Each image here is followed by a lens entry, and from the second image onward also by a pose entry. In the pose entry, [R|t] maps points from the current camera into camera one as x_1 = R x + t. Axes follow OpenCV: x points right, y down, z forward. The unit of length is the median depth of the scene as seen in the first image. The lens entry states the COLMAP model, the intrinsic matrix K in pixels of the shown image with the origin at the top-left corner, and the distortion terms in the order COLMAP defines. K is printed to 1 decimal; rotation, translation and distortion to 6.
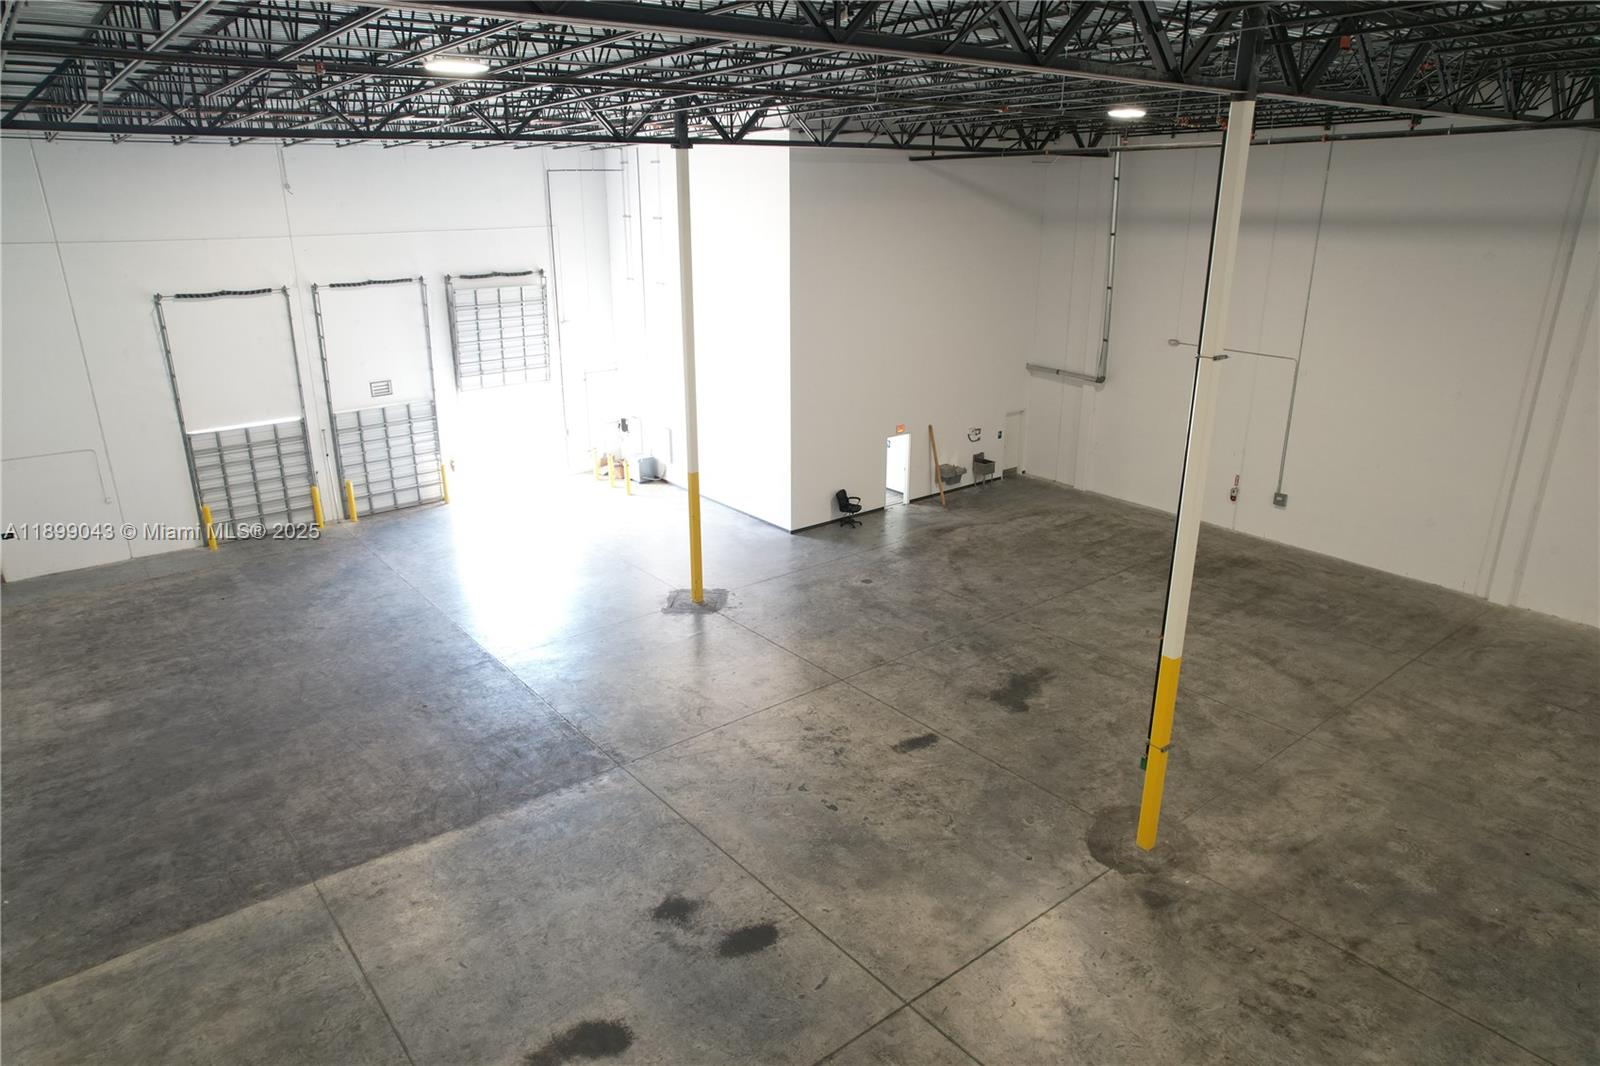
lens RADIAL K [[1013.5, 0, 795.0], [0, 1013.5, 537.2], [0, 0, 1]] dist [-0.046525, 0.022638]
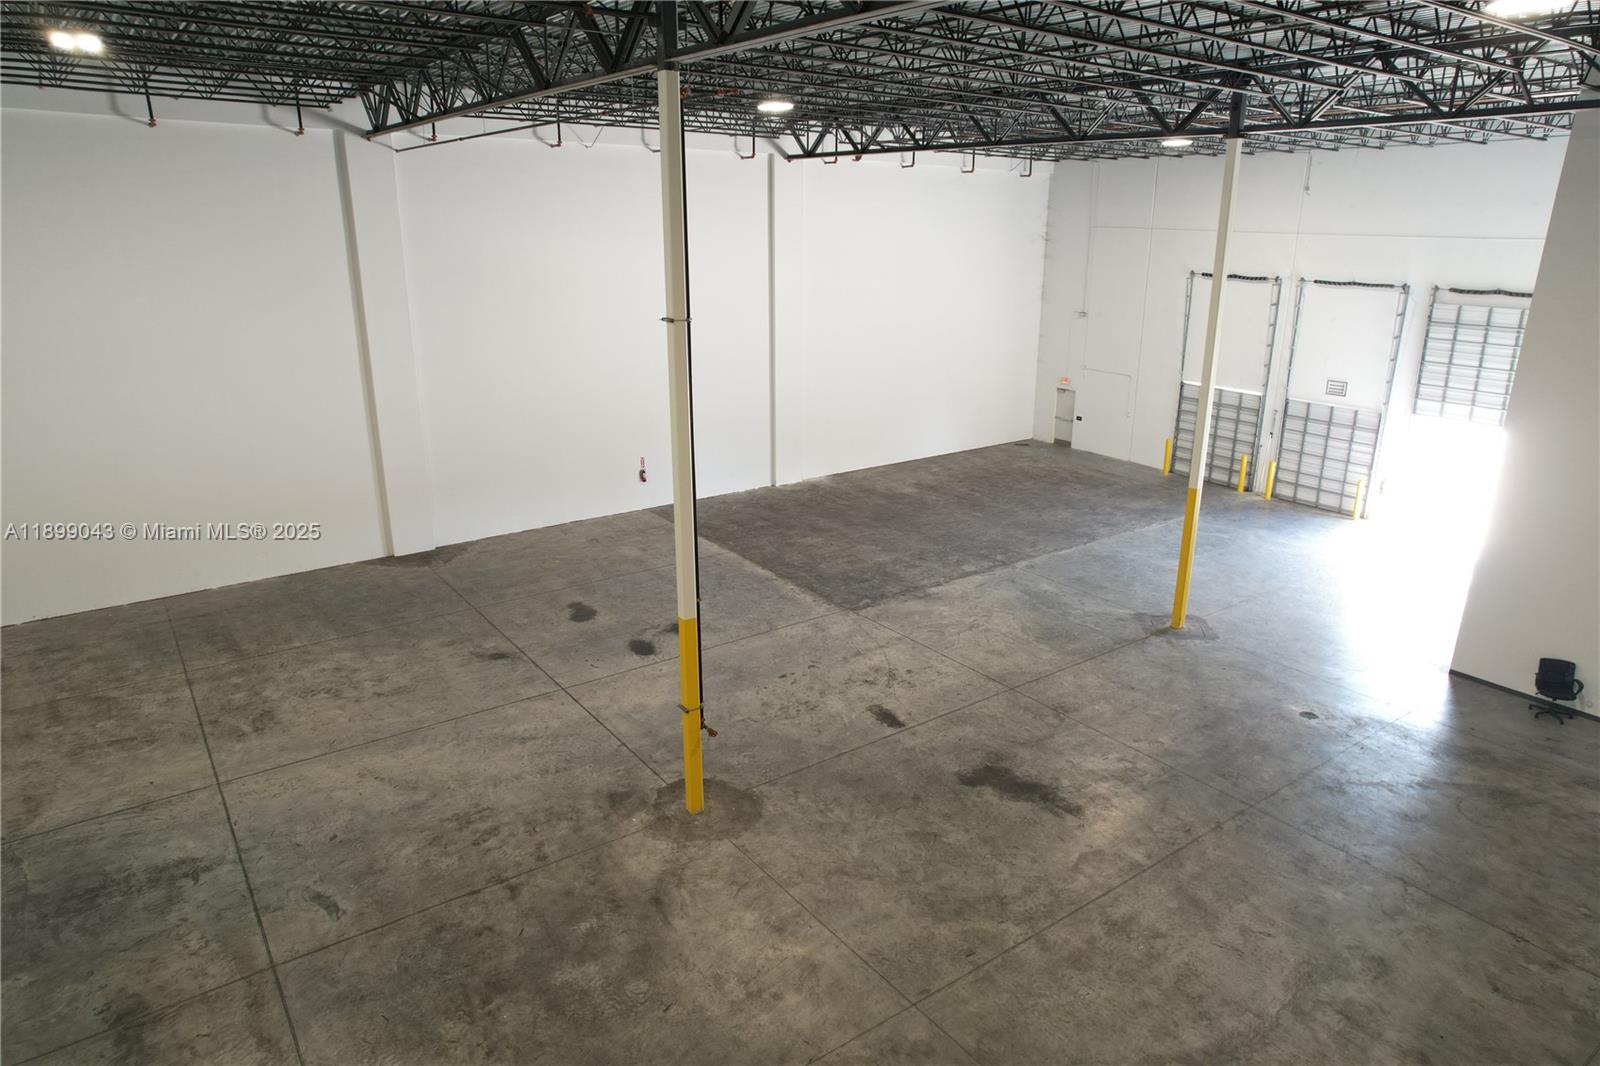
lens RADIAL K [[1013.5, 0, 801.1], [0, 1013.5, 530.6], [0, 0, 1]] dist [-0.046525, 0.022638]
pose [[-0.042194, 0.306740, -0.950858, 0.810774], [-0.335048, 0.892252, 0.302702, -0.189609], [0.941256, 0.331355, 0.065125, 0.623506]]
